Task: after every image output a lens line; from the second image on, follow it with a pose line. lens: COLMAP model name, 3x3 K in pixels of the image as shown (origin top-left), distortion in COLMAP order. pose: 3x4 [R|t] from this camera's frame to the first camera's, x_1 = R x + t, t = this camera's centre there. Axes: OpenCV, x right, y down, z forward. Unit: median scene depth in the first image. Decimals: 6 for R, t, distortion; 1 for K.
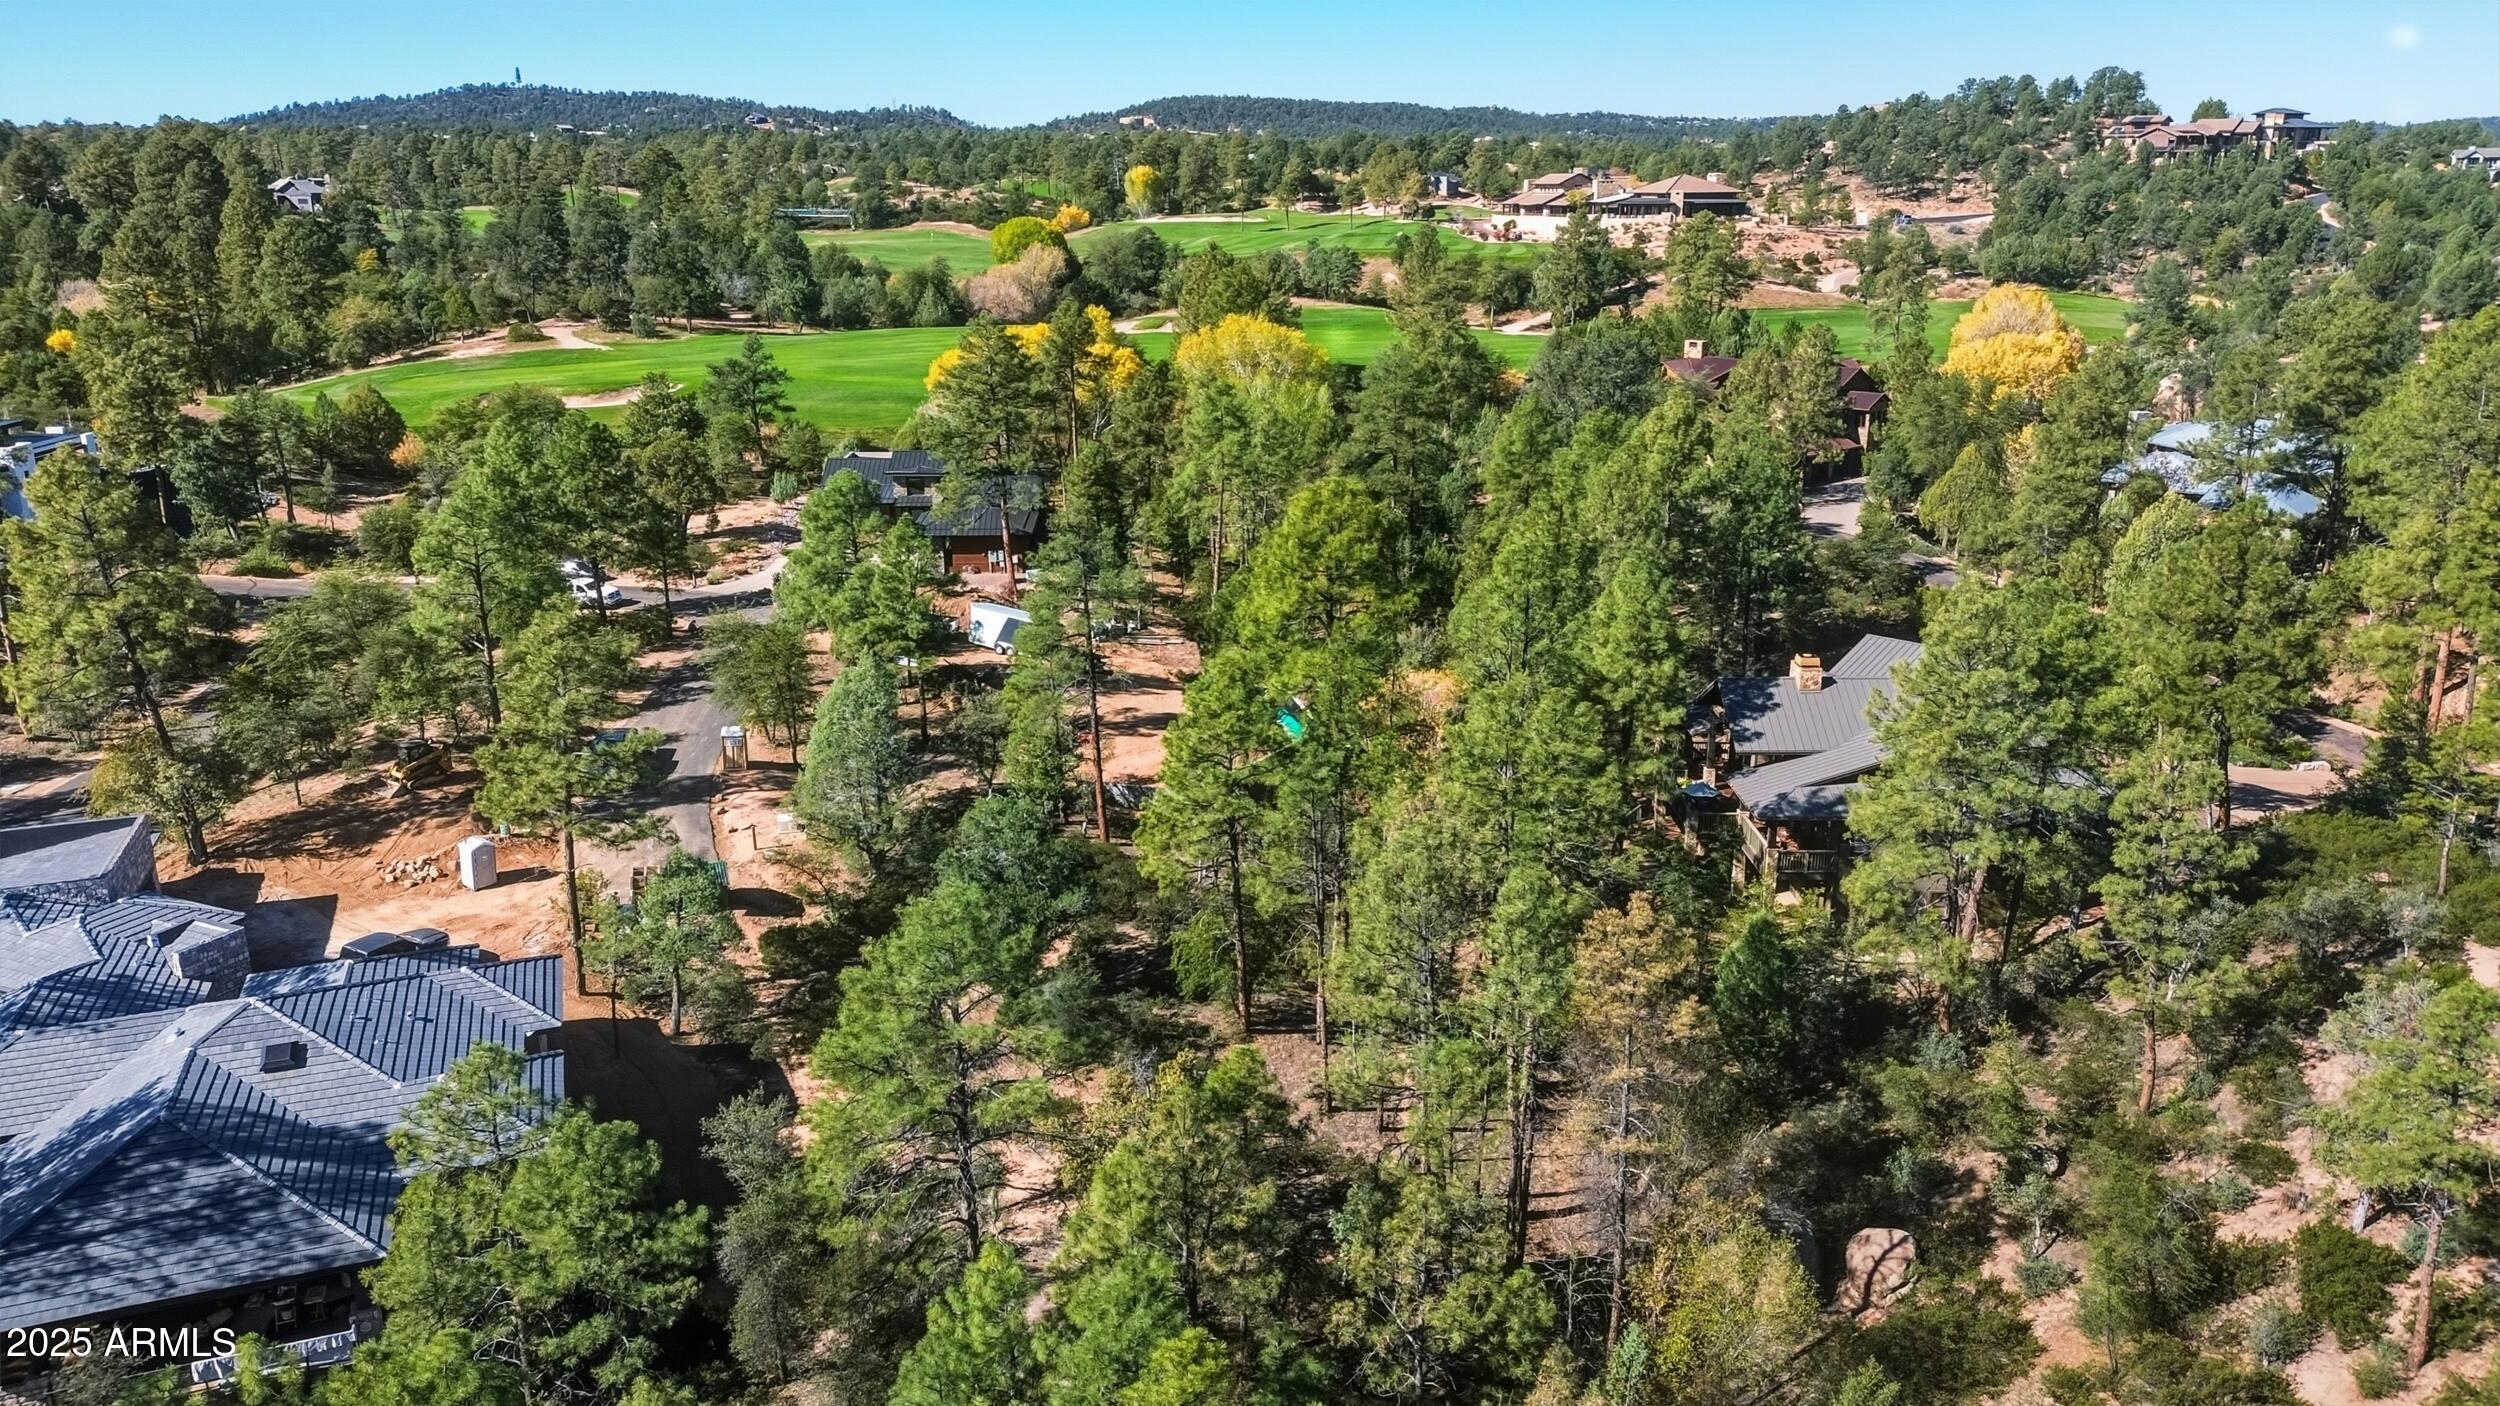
lens RADIAL K [[1756.9, 0, 1250.0], [0, 1756.9, 703.0], [0, 0, 1]] dist [0.080609, -0.086704]
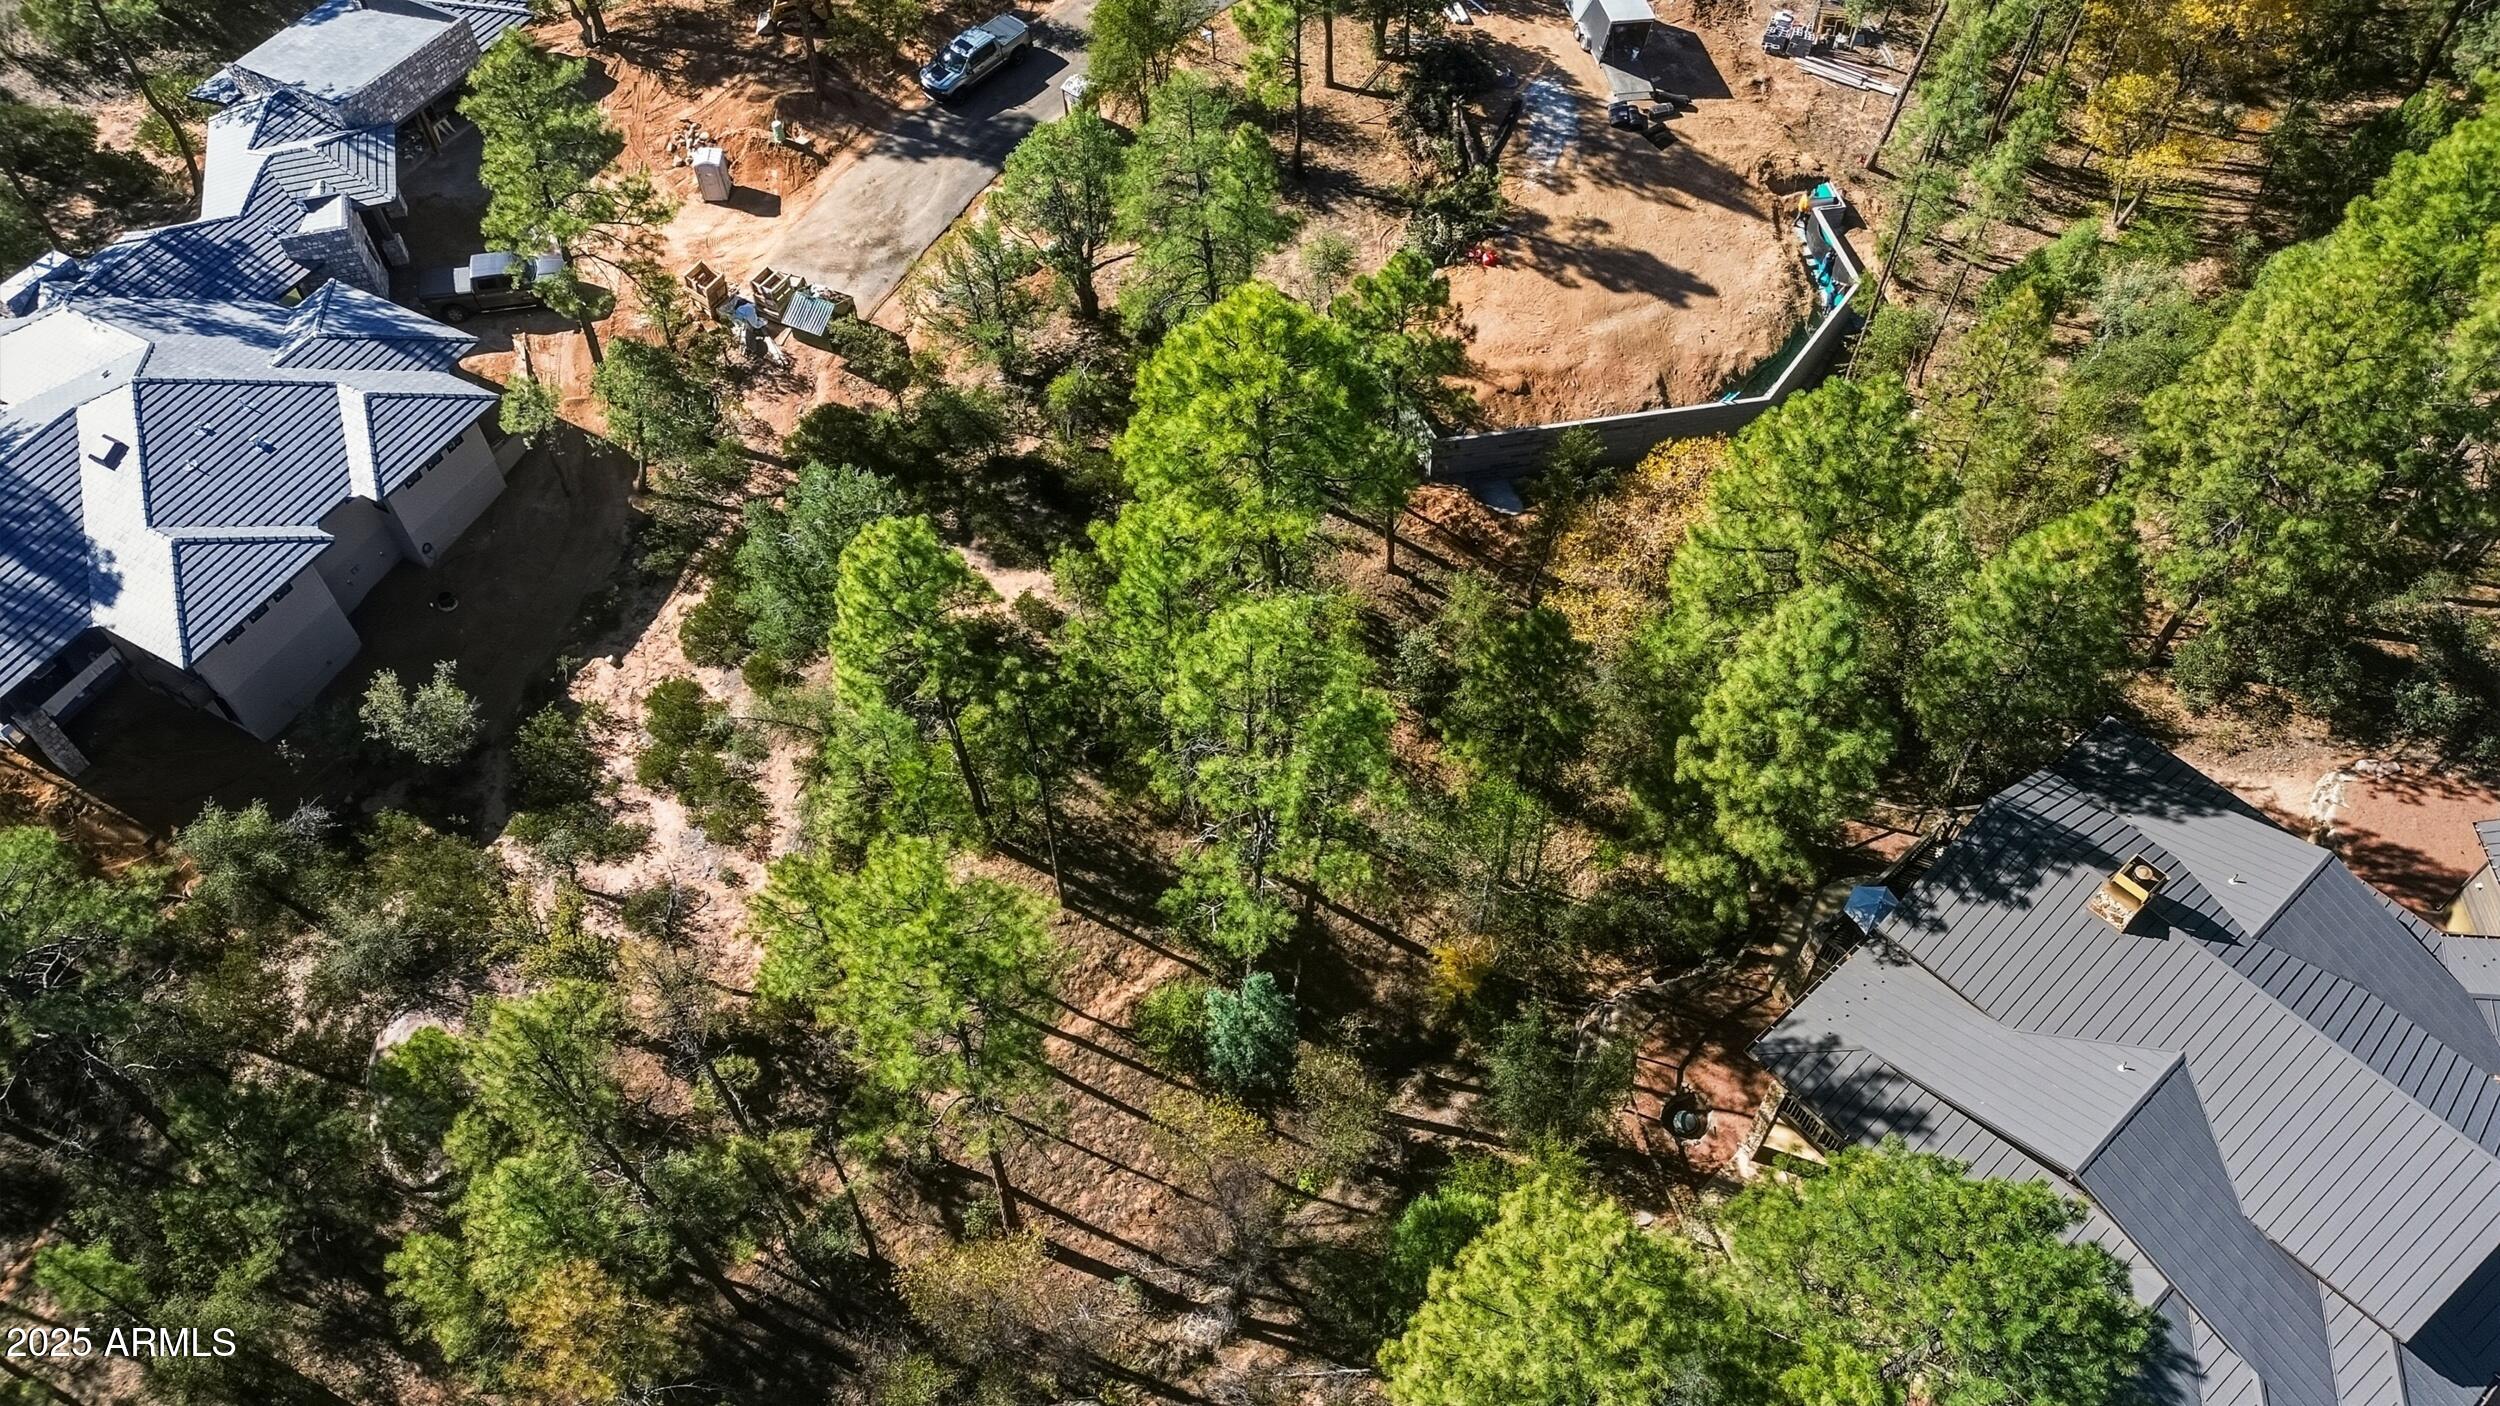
lens RADIAL K [[1756.9, 0, 1250.0], [0, 1756.9, 703.0], [0, 0, 1]] dist [0.080609, -0.086704]
pose [[0.662234, 0.593399, -0.457519, 0.320350], [-0.209798, 0.733018, 0.647047, -0.329385], [0.719327, -0.332510, 0.609923, 0.438626]]
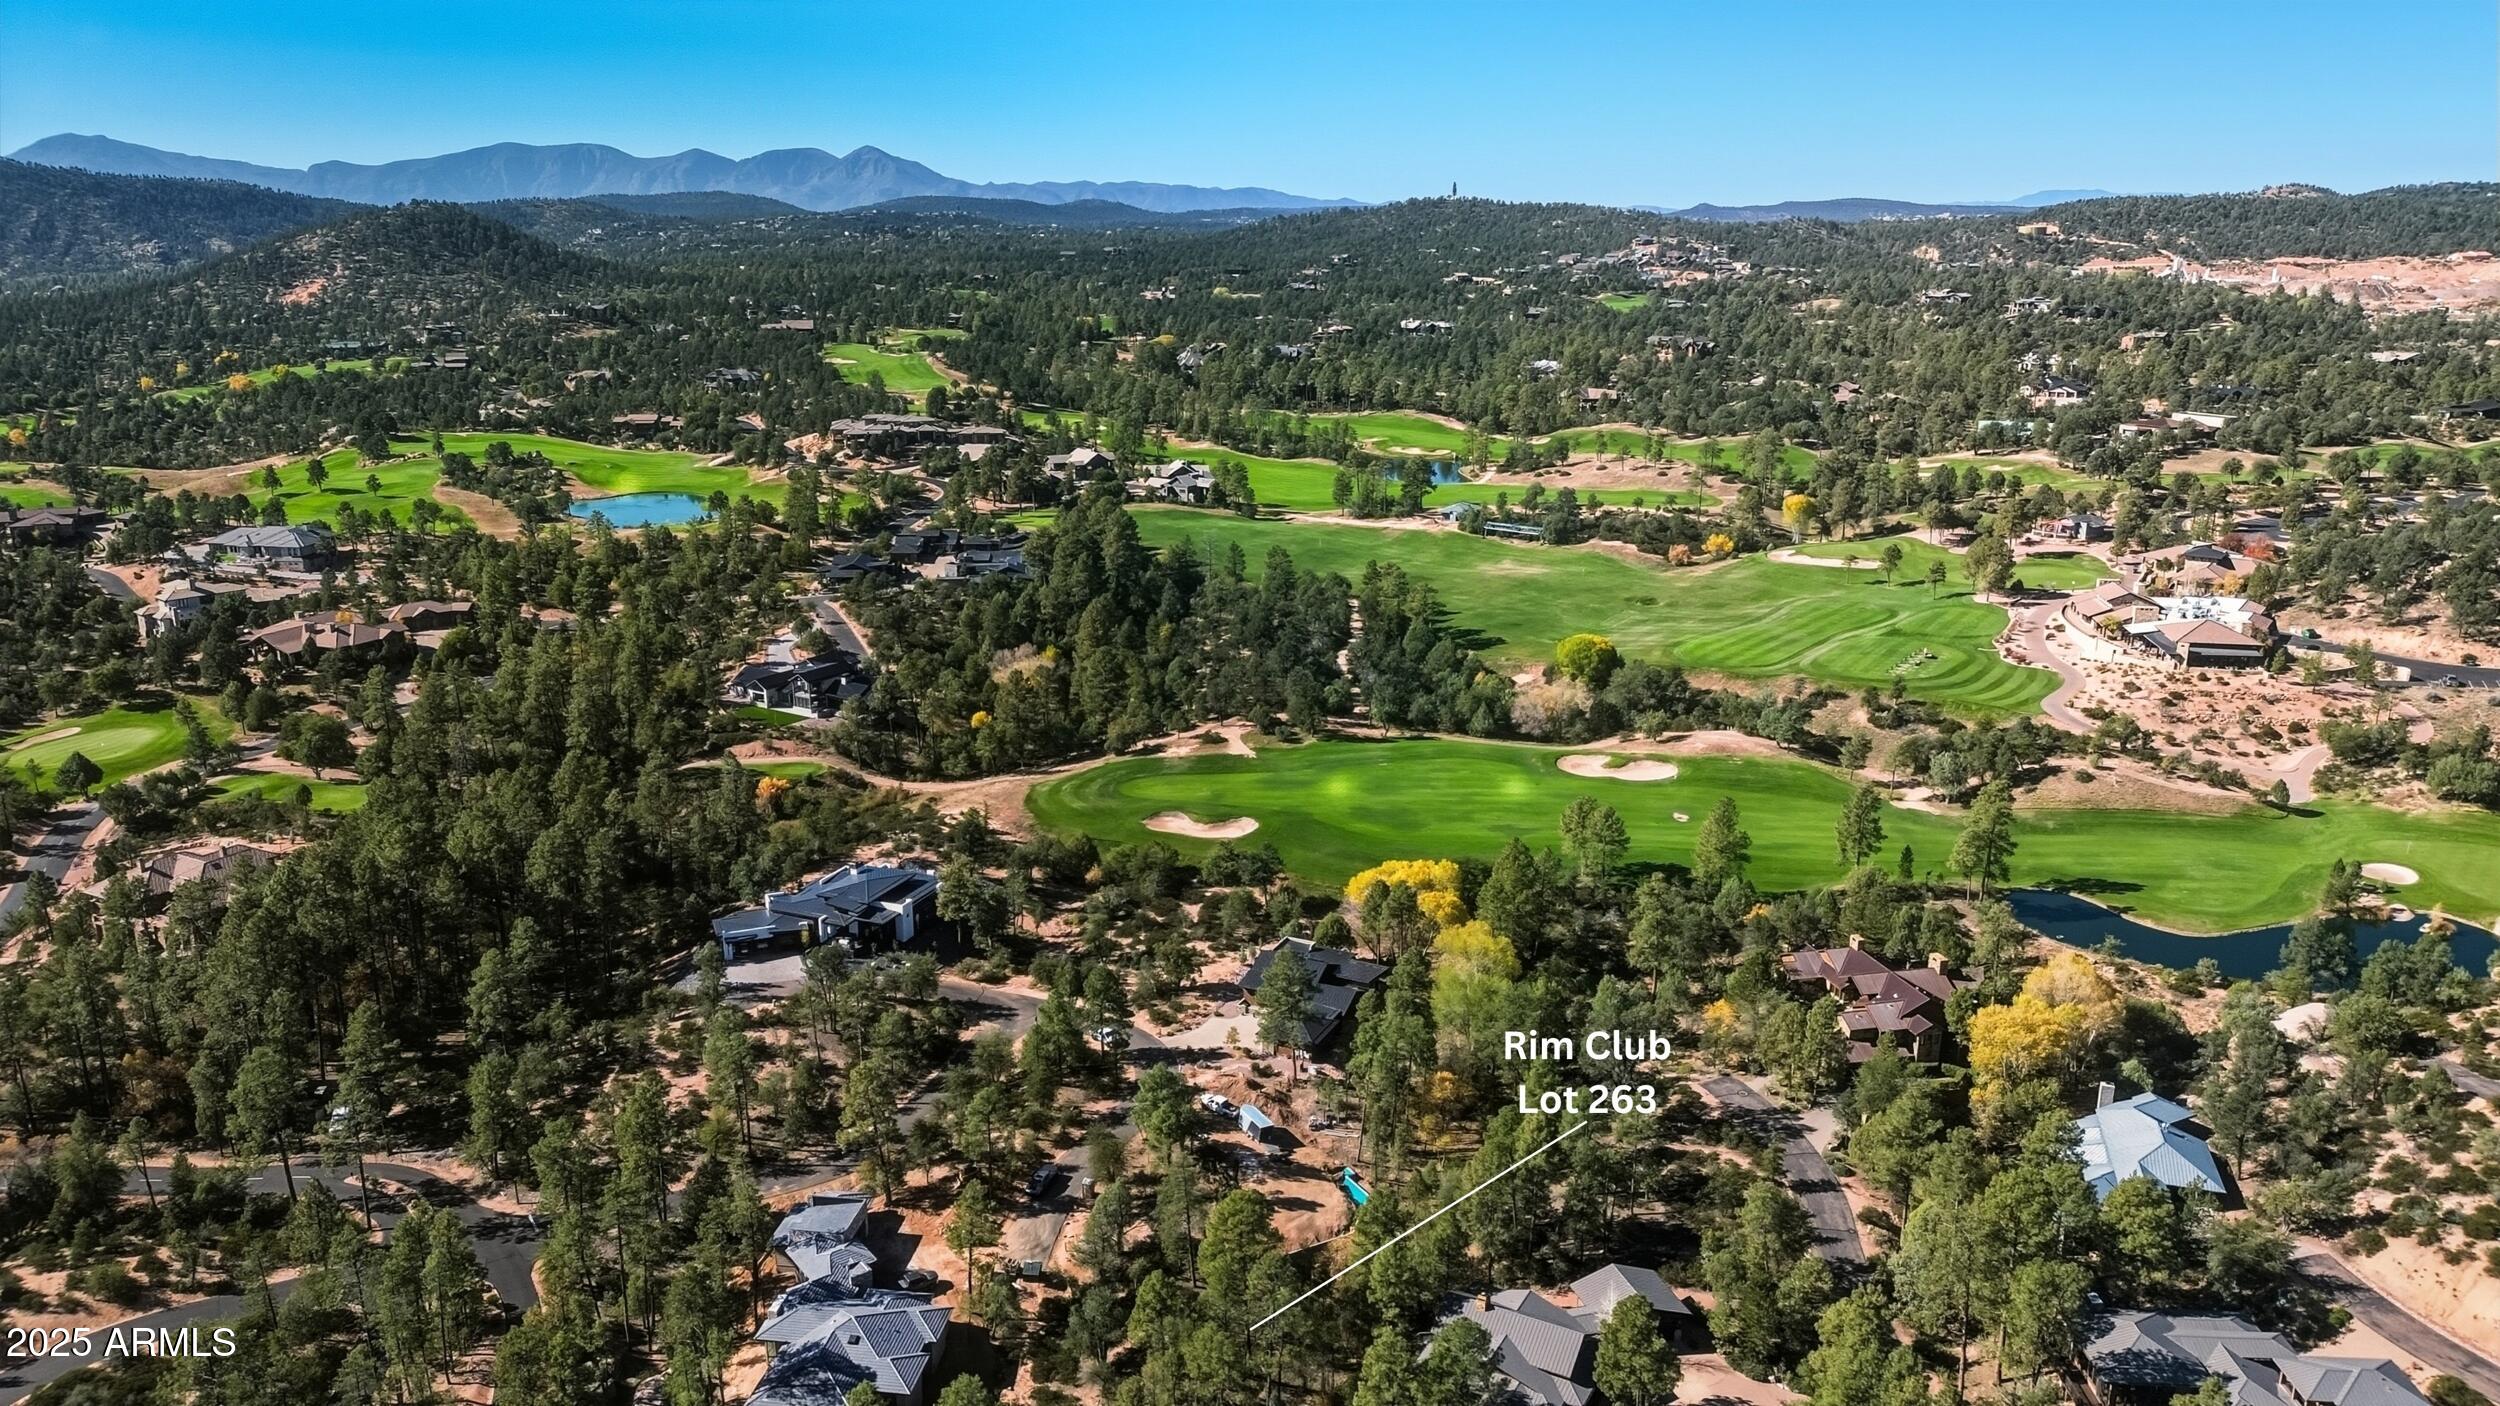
lens RADIAL K [[1756.9, 0, 1250.0], [0, 1756.9, 703.0], [0, 0, 1]] dist [0.080609, -0.086704]
pose [[0.876765, 0.131753, -0.462519, 0.884771], [-0.138090, 0.990212, 0.020303, -0.679840], [0.460667, 0.046068, 0.886377, -0.993846]]
